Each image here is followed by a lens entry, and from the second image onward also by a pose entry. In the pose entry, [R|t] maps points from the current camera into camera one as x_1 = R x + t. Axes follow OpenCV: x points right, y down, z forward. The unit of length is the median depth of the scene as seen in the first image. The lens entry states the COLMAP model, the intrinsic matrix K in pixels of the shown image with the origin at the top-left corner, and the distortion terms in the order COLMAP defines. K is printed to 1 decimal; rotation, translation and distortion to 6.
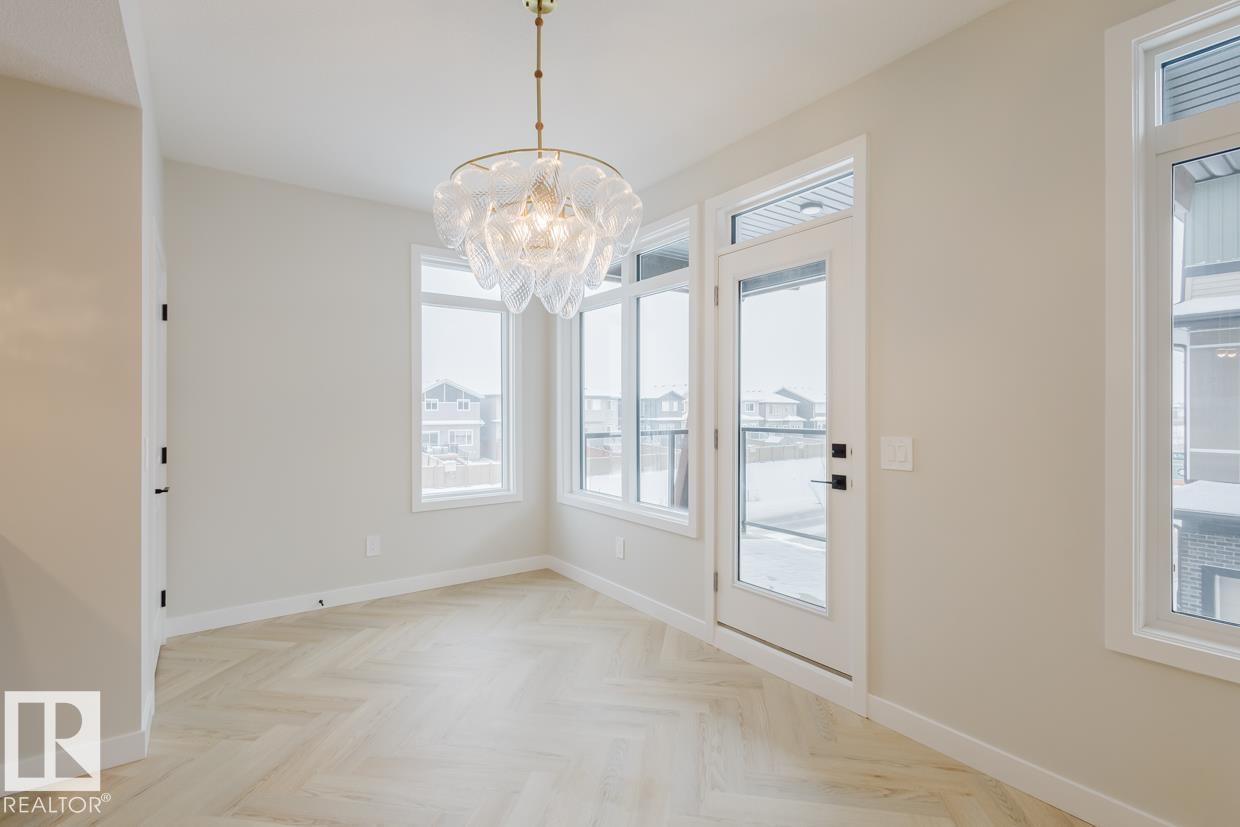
lens RADIAL K [[584.8, 0, 621.5], [0, 584.8, 408.1], [0, 0, 1]] dist [0.009202, -0.001324]
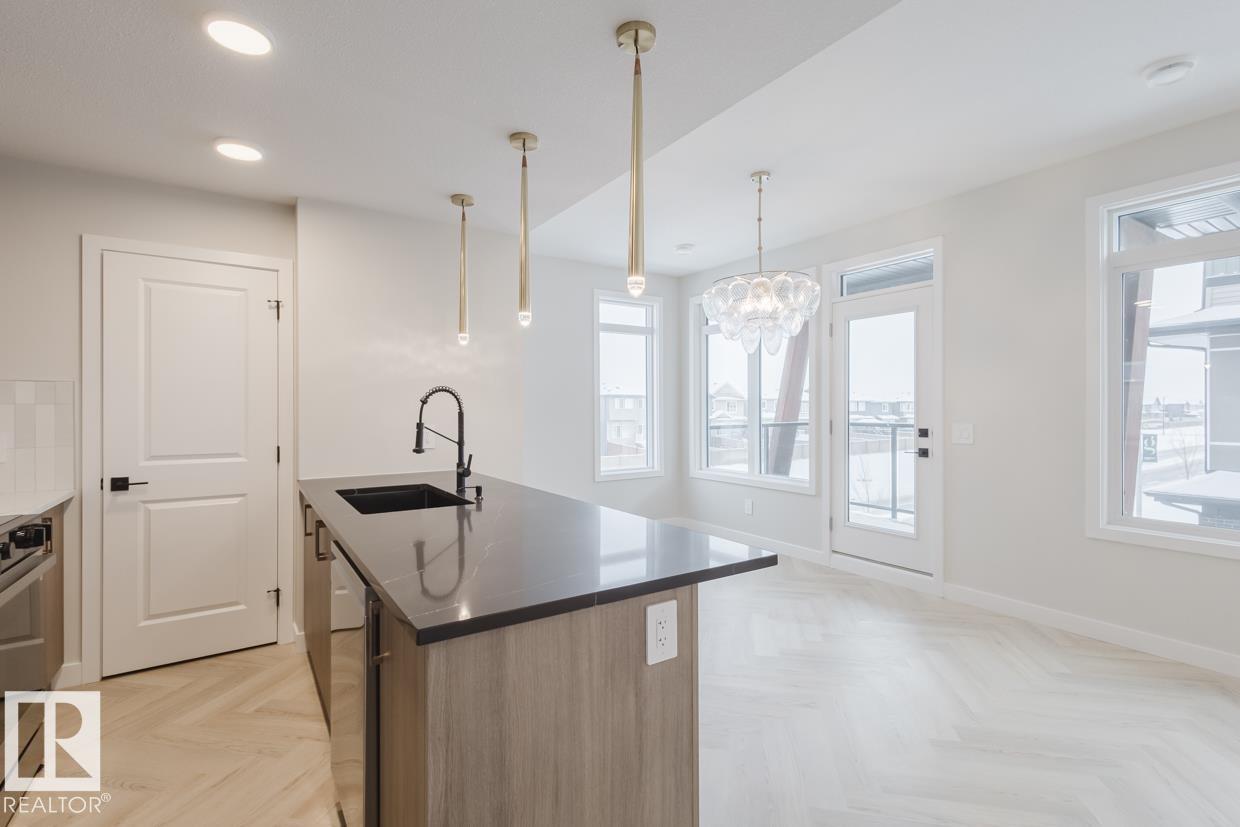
lens RADIAL K [[584.8, 0, 618.7], [0, 584.8, 407.4], [0, 0, 1]] dist [0.009202, -0.001324]
pose [[0.999019, -0.001914, -0.044242, -0.274506], [0.002000, 0.999996, 0.001884, -0.000644], [0.044238, -0.001971, 0.999019, -0.446234]]
